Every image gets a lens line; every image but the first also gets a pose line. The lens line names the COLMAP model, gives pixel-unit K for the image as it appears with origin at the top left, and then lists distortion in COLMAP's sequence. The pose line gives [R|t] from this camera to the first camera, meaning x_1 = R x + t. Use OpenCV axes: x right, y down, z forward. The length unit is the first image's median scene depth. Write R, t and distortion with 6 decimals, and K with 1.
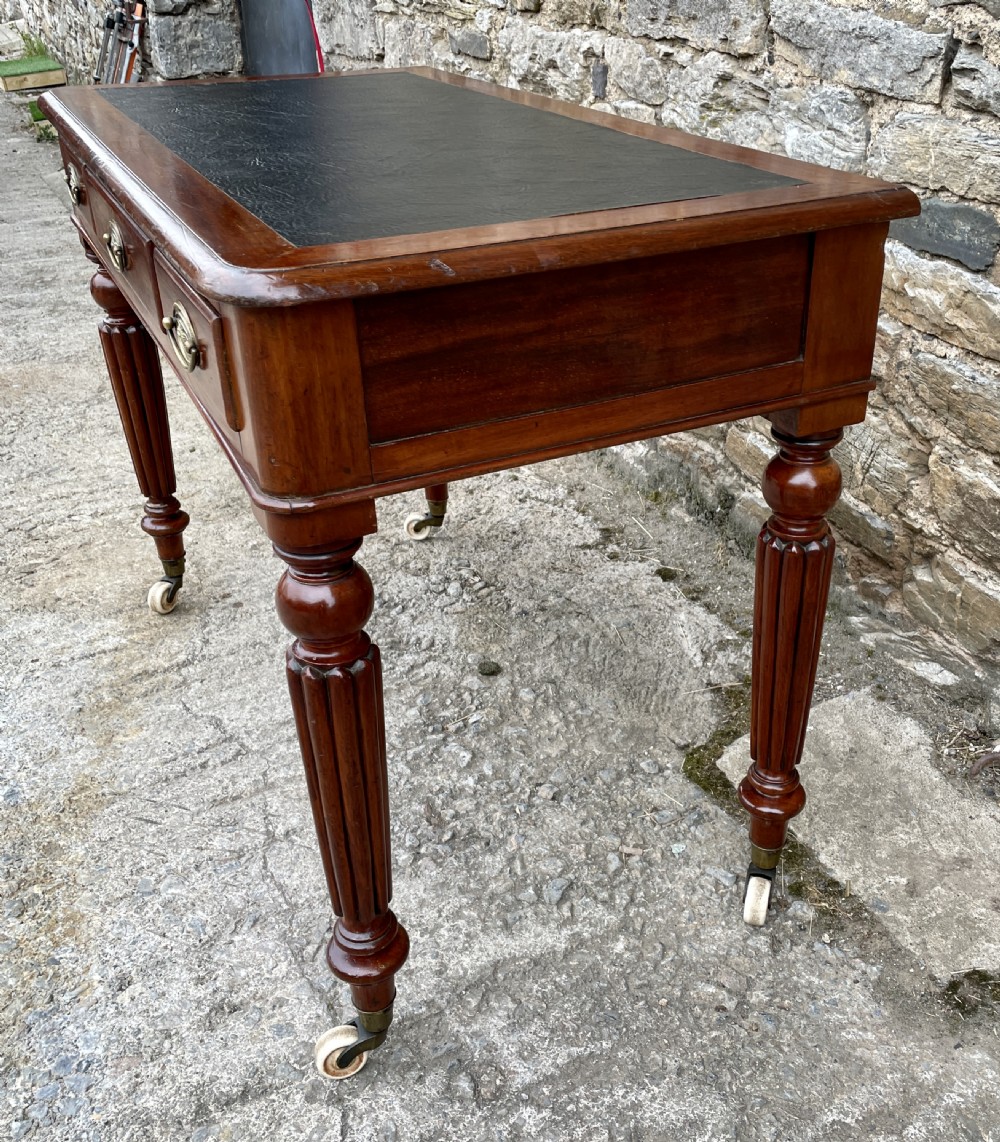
lens RADIAL K [[1161.8, 0, 574.9], [0, 1161.8, 572.6], [0, 0, 1]] dist [0.036902, 0.000000]
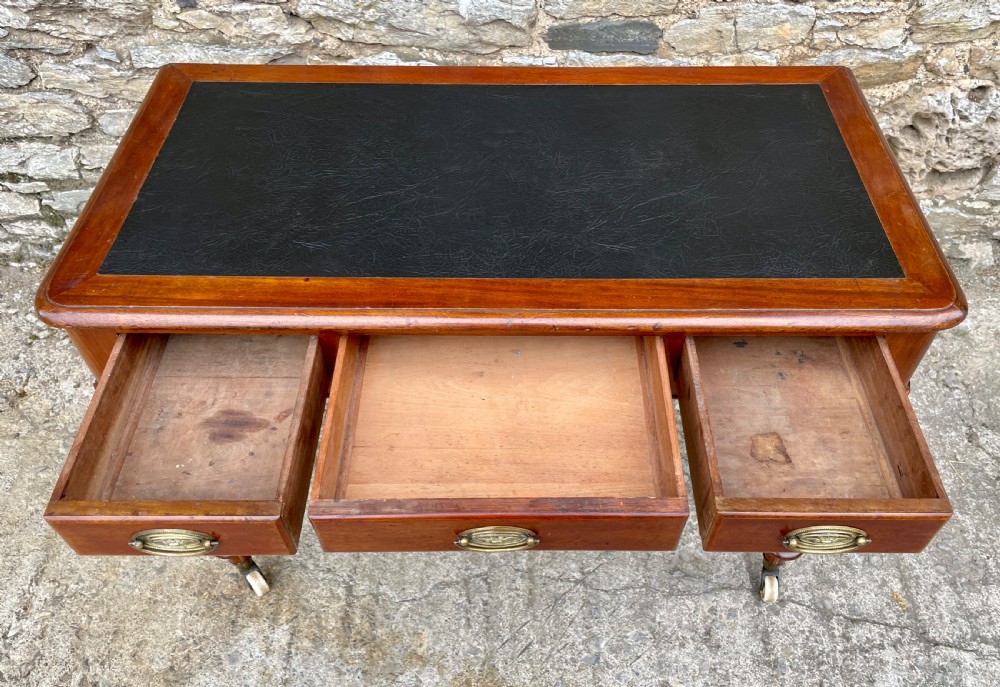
lens RADIAL K [[779.2, 0, 519.2], [0, 779.2, 369.3], [0, 0, 1]] dist [0.068412, -0.091068]
pose [[0.458916, -0.675233, 0.577457, -0.621755], [0.423720, 0.737597, 0.525749, -0.506504], [-0.780933, 0.003406, 0.624605, 0.339140]]
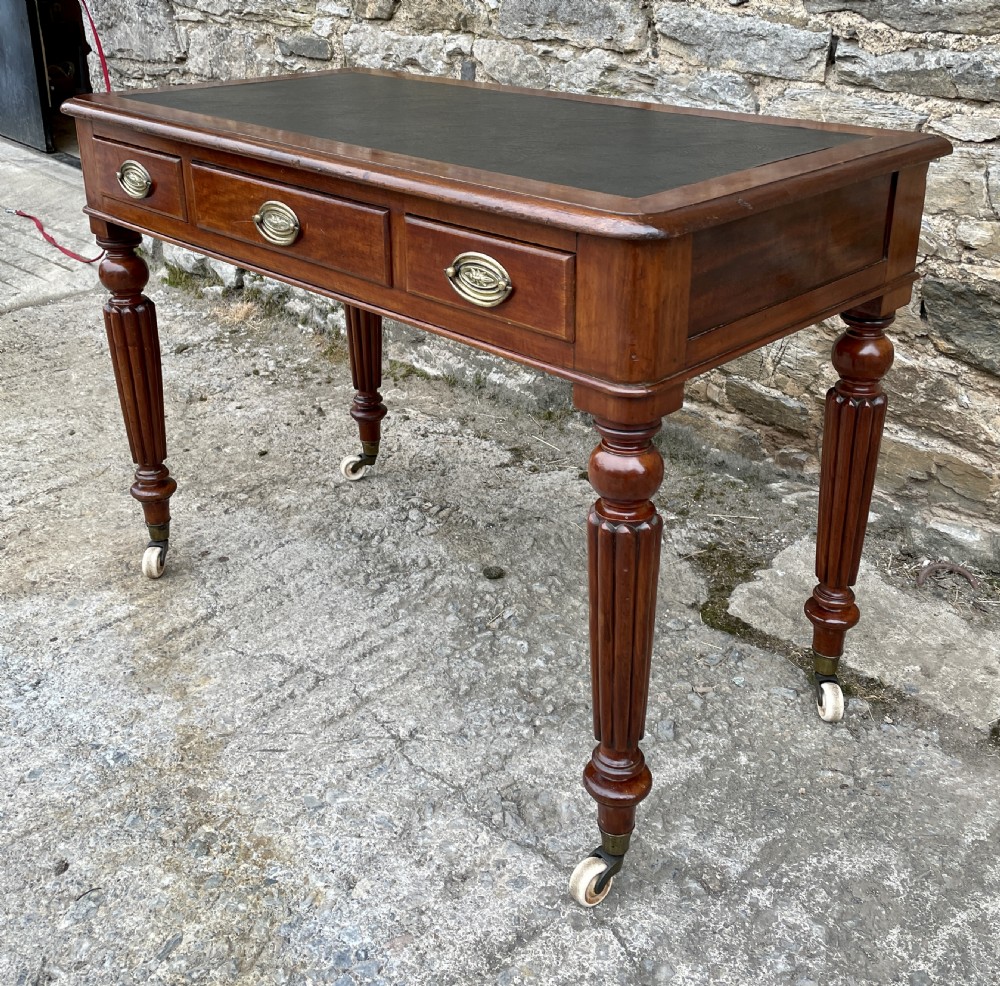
lens RADIAL K [[1138.2, 0, 509.3], [0, 1138.2, 387.8], [0, 0, 1]] dist [0.045625, 0.000000]
pose [[0.951993, -0.111525, 0.285081, -0.371310], [0.146530, 0.983671, -0.104502, 0.024574], [-0.268771, 0.141258, 0.952790, -0.087132]]
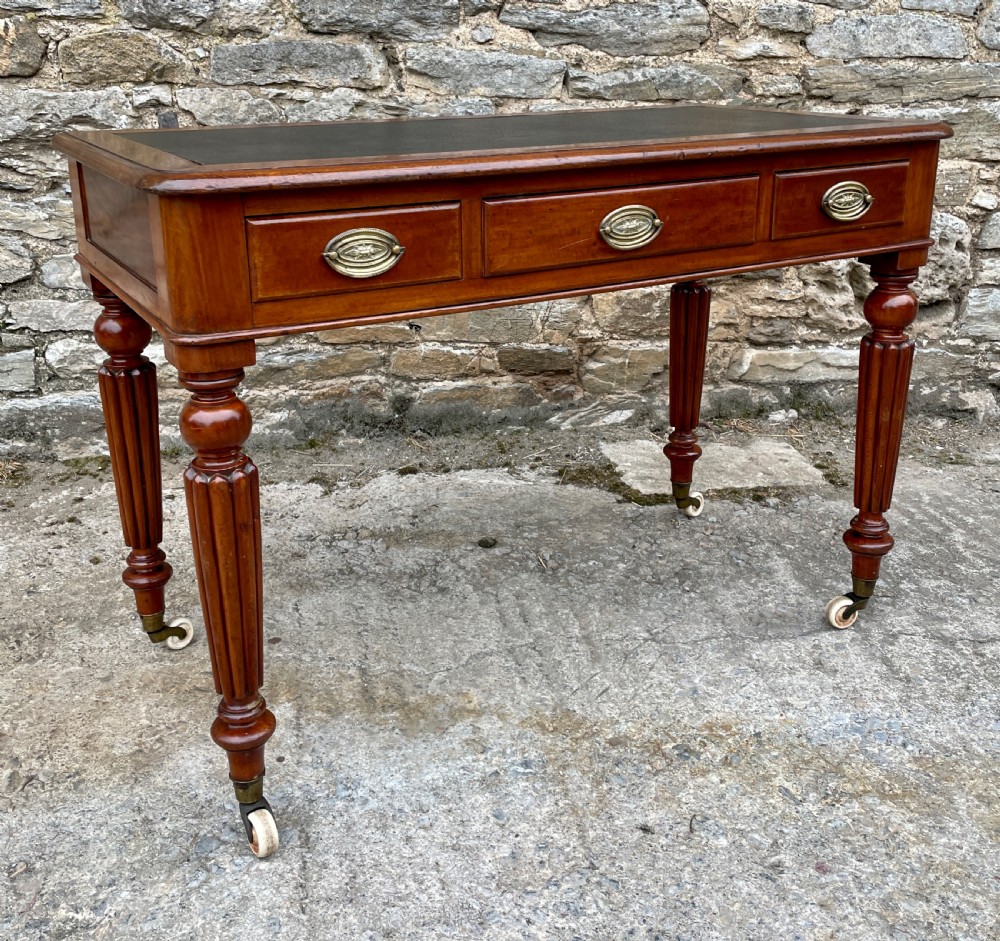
lens RADIAL K [[1117.5, 0, 498.0], [0, 1117.5, 402.4], [0, 0, 1]] dist [0.044774, 0.000000]
pose [[0.320138, -0.284671, 0.903590, -1.166761], [0.460033, 0.880500, 0.114409, -0.191171], [-0.828179, 0.379055, 0.412839, 0.456519]]
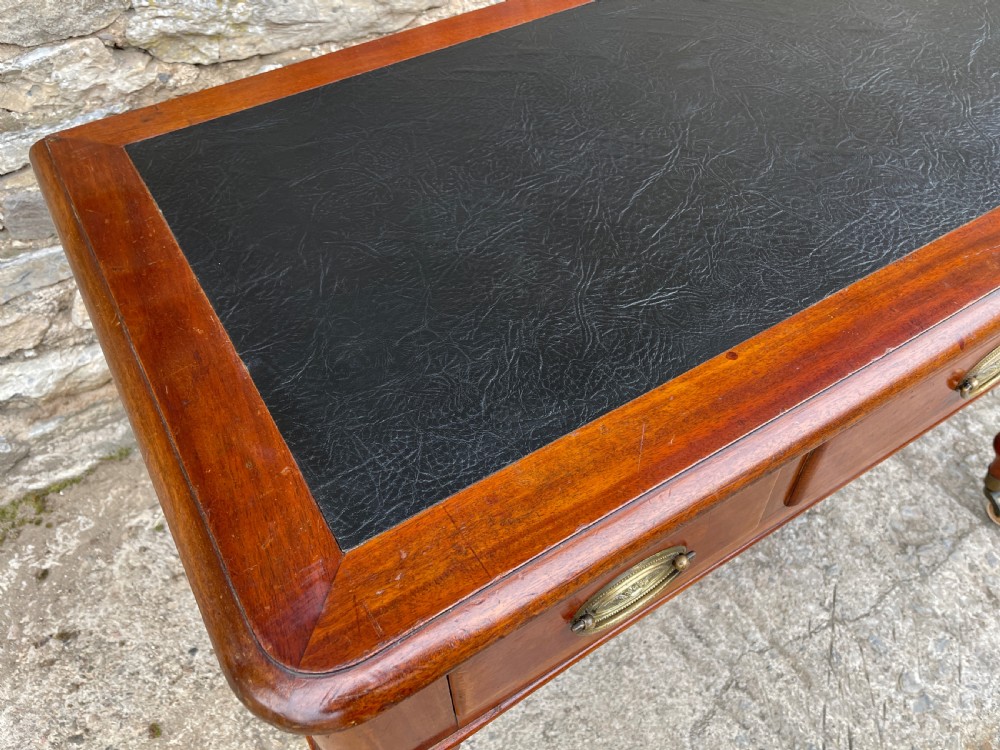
lens RADIAL K [[765.6, 0, 493.1], [0, 765.6, 369.2], [0, 0, 1]] dist [0.066496, -0.100689]
pose [[-0.073783, -0.736553, 0.672343, -0.501892], [0.511064, 0.551000, 0.659706, -0.543777], [-0.856370, 0.392286, 0.335771, 0.800442]]
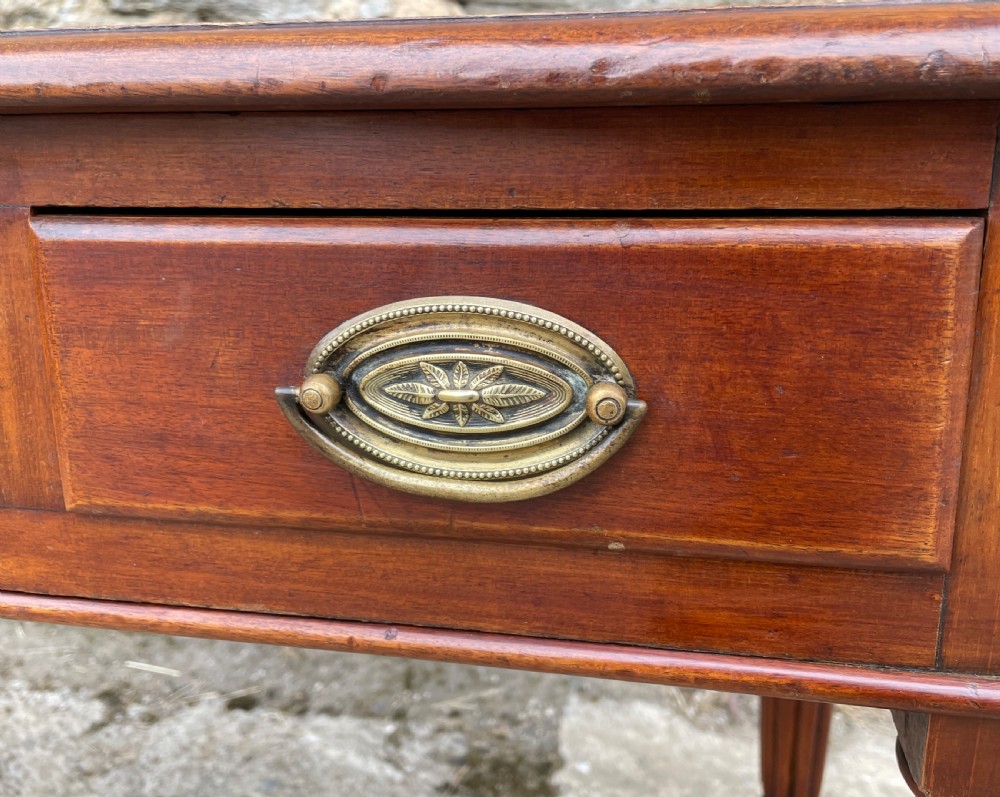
lens RADIAL K [[903.8, 0, 533.3], [0, 903.8, 350.4], [0, 0, 1]] dist [0.026696, -0.057709]
pose [[0.605749, -0.177982, 0.775494, -0.285416], [0.386597, 0.917713, -0.091353, -0.103771], [-0.695421, 0.355141, 0.624711, 0.461539]]
